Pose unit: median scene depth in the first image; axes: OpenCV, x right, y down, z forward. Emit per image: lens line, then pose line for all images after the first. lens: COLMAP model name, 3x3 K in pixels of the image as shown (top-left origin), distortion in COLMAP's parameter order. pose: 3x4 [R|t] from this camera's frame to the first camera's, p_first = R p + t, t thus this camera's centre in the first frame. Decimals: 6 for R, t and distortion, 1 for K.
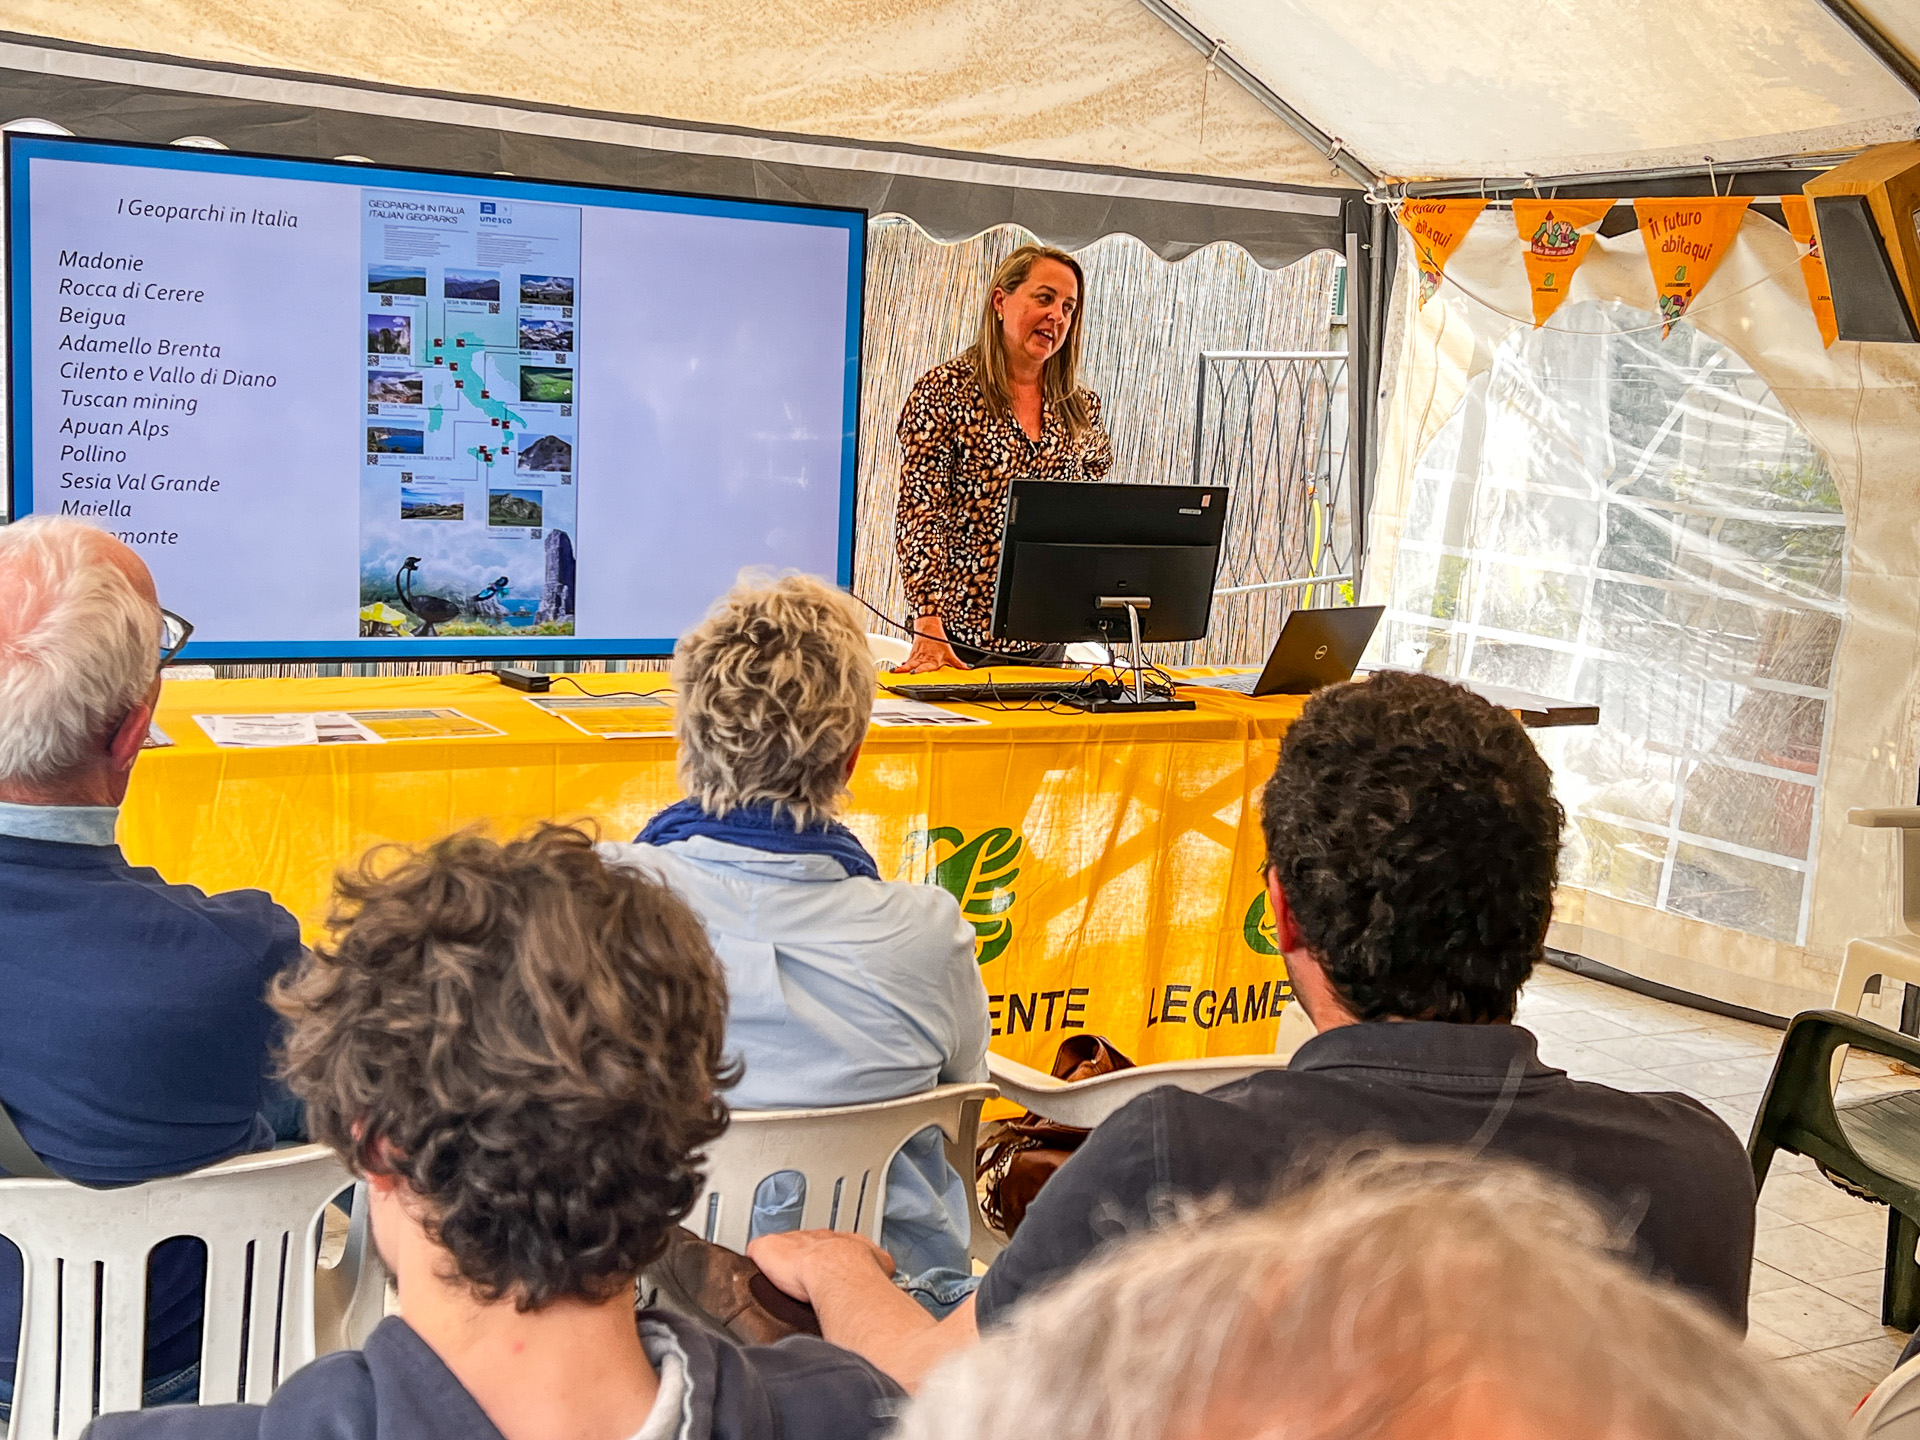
lens RADIAL K [[2288.8, 0, 960.0], [0, 2288.8, 720.0], [0, 0, 1]] dist [0.007730, -0.001395]
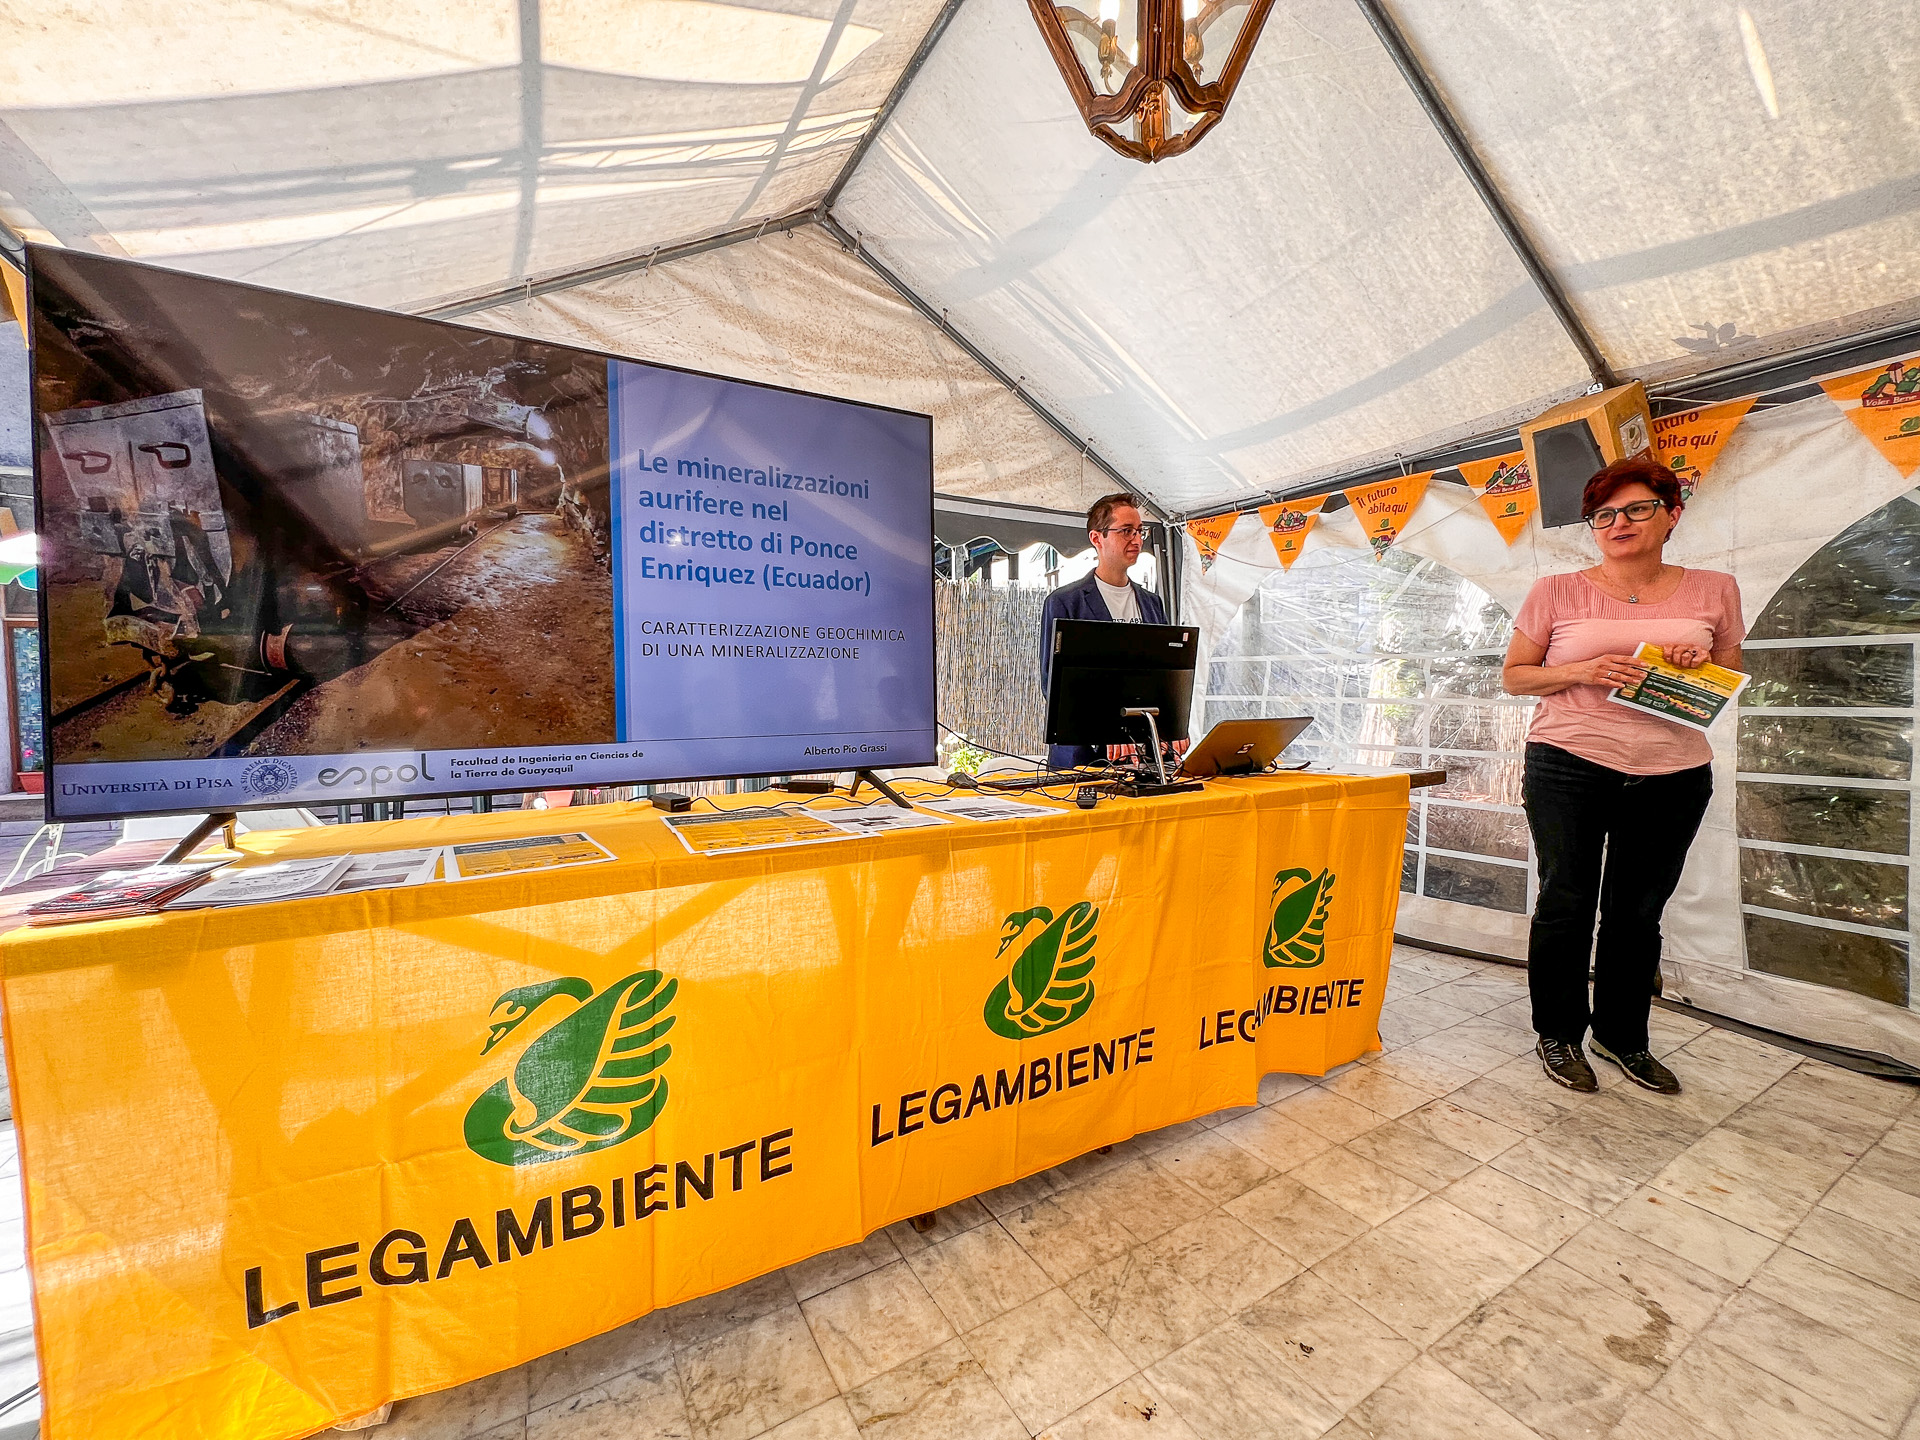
lens RADIAL K [[774.6, 0, 960.0], [0, 774.6, 720.0], [0, 0, 1]] dist [0.000638, 0.000027]
pose [[0.997055, -0.060769, 0.046773, -0.040798], [0.065664, 0.991598, -0.111448, -0.003393], [-0.039607, 0.114191, 0.992669, 0.442097]]
